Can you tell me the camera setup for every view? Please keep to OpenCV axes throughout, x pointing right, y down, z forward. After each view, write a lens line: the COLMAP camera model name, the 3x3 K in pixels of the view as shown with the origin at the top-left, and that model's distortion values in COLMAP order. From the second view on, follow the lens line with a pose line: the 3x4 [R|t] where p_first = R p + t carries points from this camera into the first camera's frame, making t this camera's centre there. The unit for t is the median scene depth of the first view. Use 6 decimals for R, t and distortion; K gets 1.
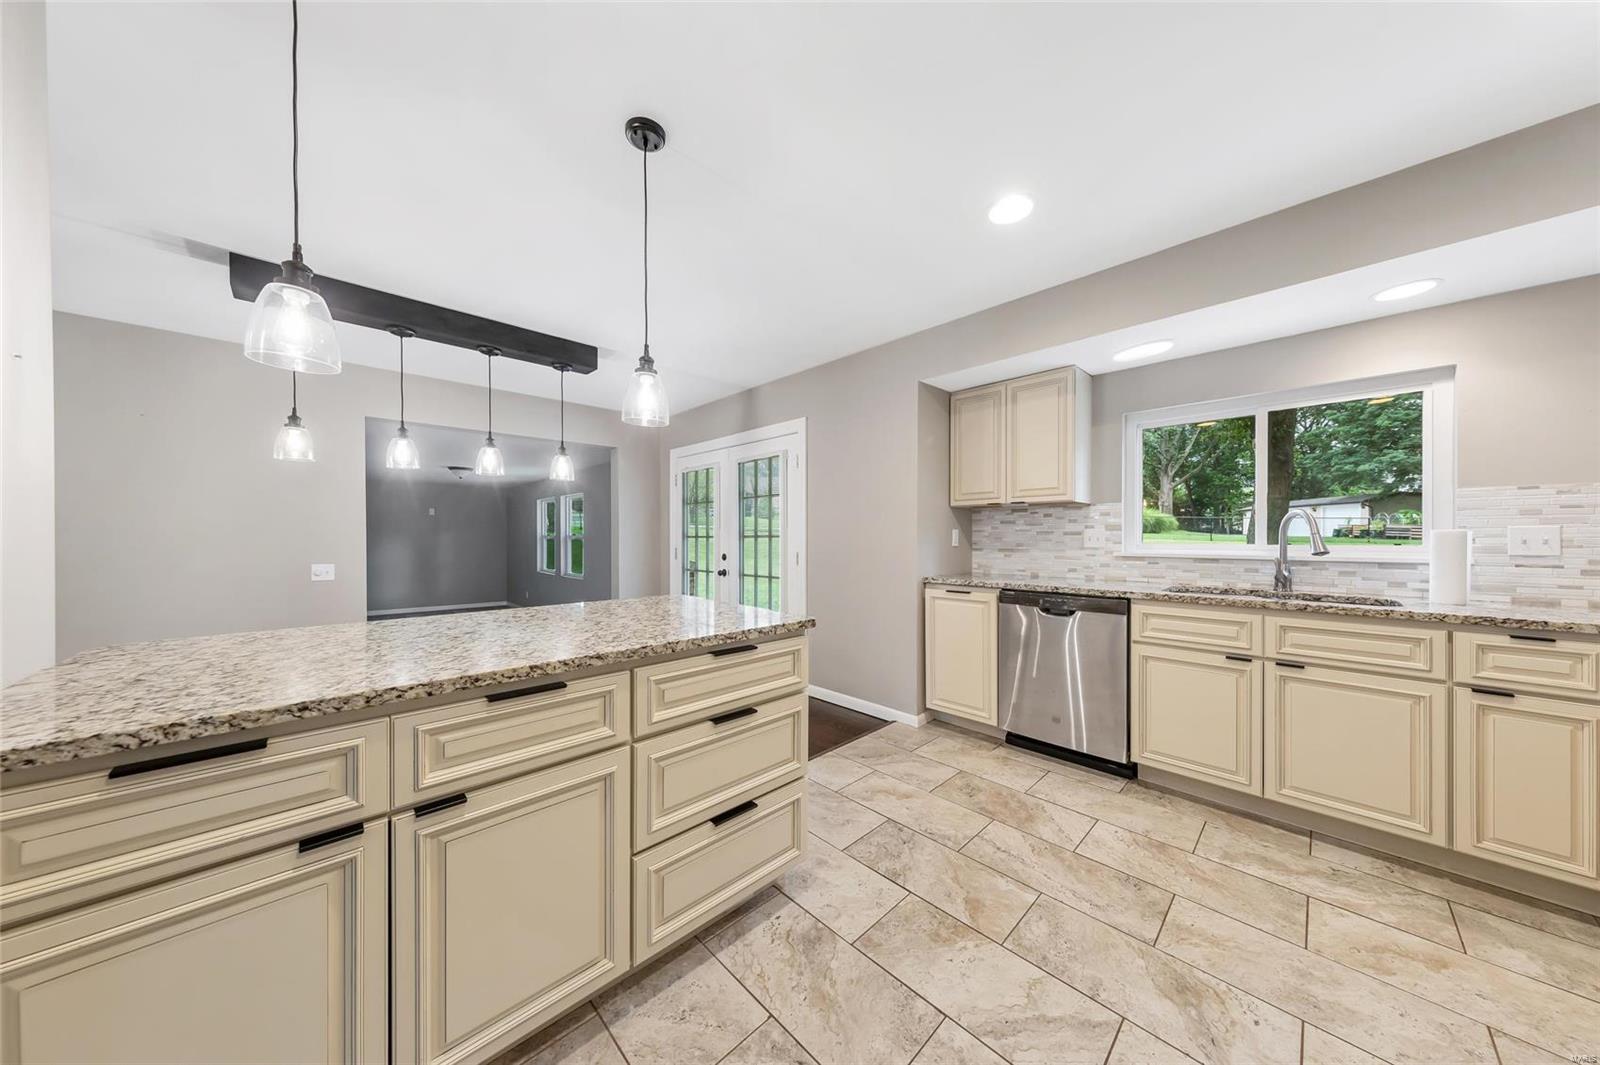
lens RADIAL K [[509.5, 0, 803.7], [0, 509.5, 533.9], [0, 0, 1]] dist [0.008577, -0.000036]
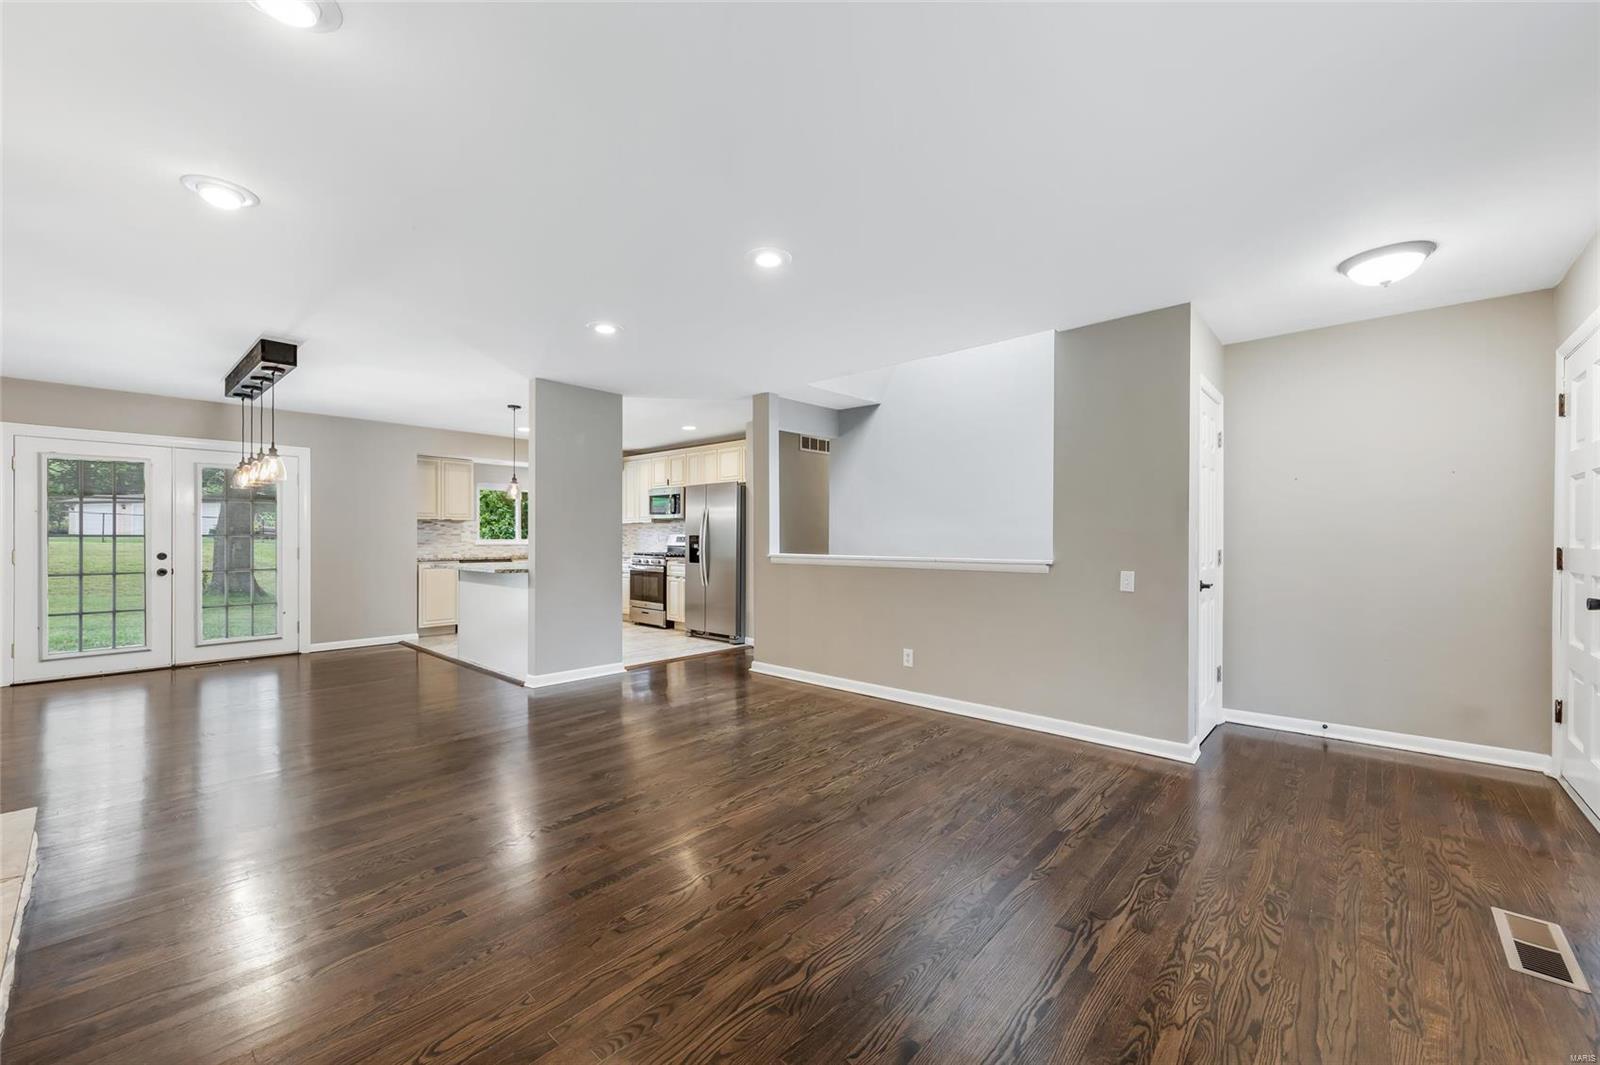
lens RADIAL K [[637.7, 0, 802.6], [0, 637.7, 536.7], [0, 0, 1]] dist [-0.001115, -0.000158]
pose [[-0.062009, 0.000827, 0.998075, -1.751286], [-0.006269, 0.999980, -0.001218, 0.000806], [-0.998056, -0.006332, -0.062002, -0.205213]]
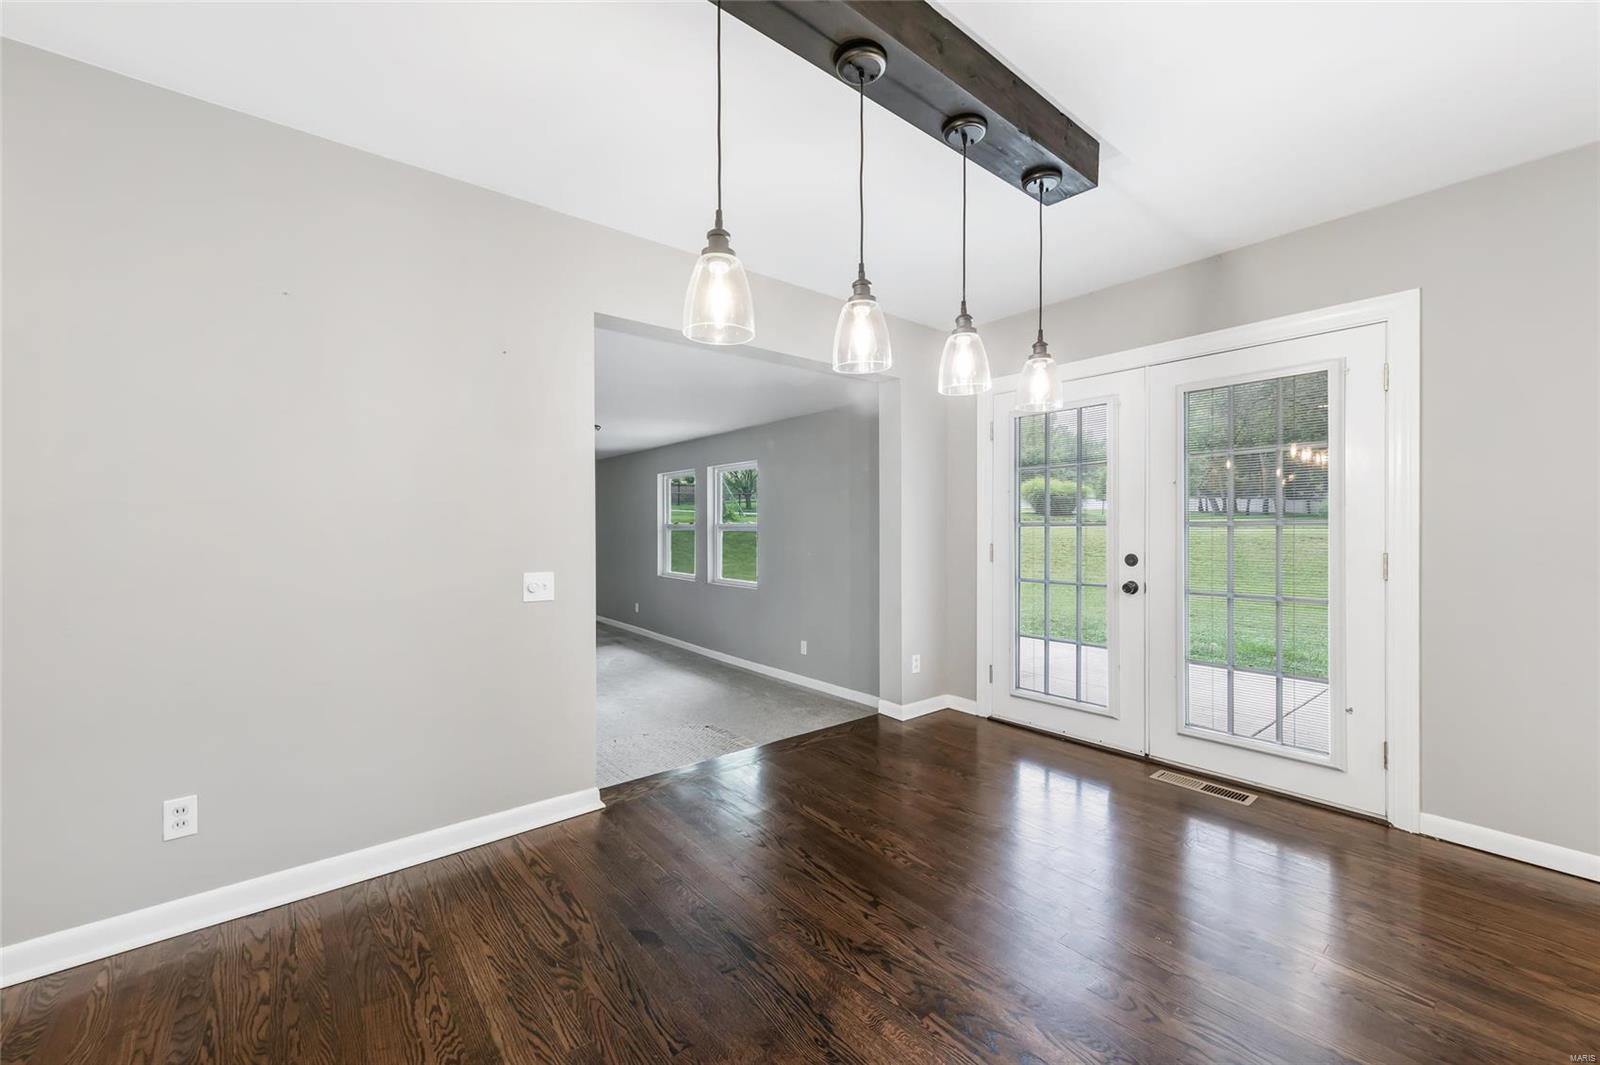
lens RADIAL K [[637.7, 0, 799.7], [0, 637.7, 531.5], [0, 0, 1]] dist [-0.001115, -0.000158]
pose [[0.995913, 0.000980, -0.090313, -0.547219], [0.000188, 0.999916, 0.012927, 0.004859], [0.090318, -0.012892, 0.995830, 0.303882]]
